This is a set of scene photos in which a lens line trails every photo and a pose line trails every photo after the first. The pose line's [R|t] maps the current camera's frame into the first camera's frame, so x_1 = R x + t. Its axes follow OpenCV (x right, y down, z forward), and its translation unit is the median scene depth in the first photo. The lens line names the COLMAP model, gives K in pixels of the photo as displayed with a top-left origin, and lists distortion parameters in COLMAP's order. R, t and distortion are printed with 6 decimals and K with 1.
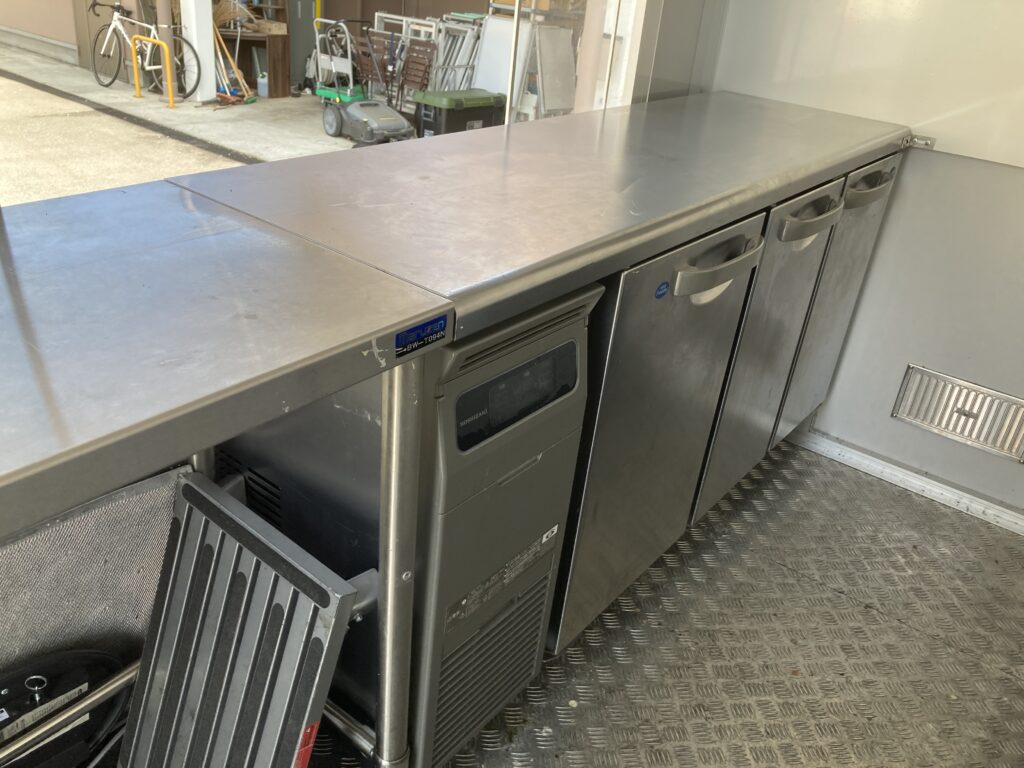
lens RADIAL K [[837.2, 0, 512.0], [0, 837.2, 384.0], [0, 0, 1]] dist [0.007964, 0.003964]
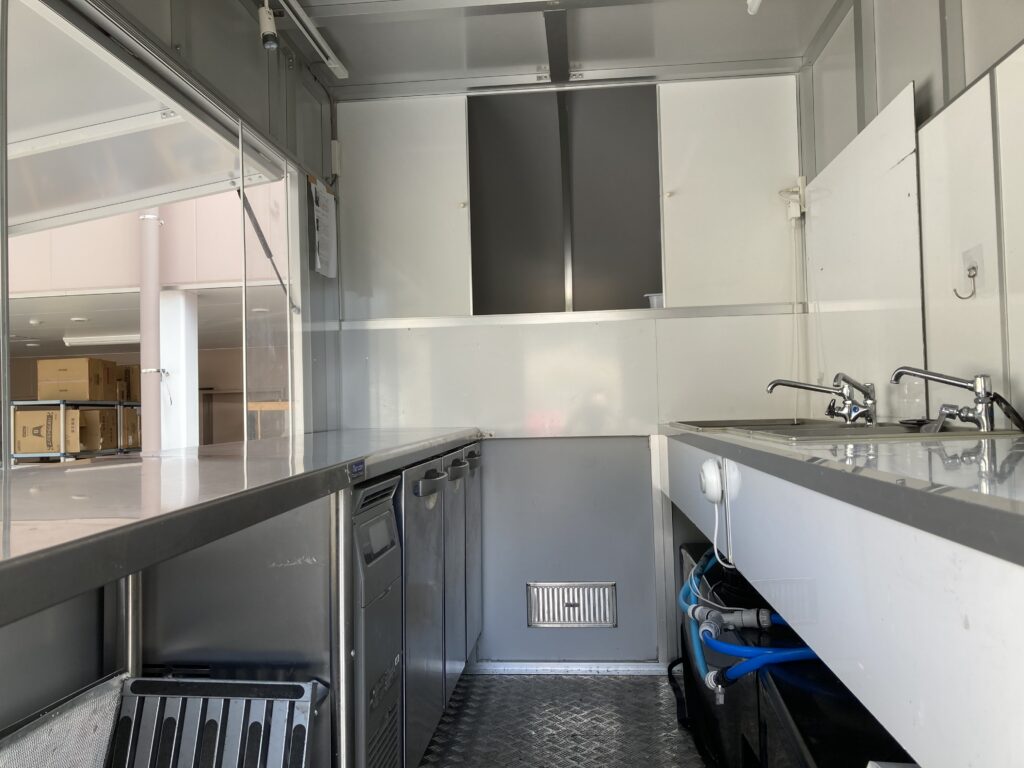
lens RADIAL K [[837.2, 0, 512.0], [0, 837.2, 384.0], [0, 0, 1]] dist [0.007964, 0.003964]
pose [[0.831395, -0.097165, 0.547121, -0.290153], [0.344596, 0.862564, -0.370455, 0.204629], [-0.435931, 0.496530, 0.750614, -0.215615]]
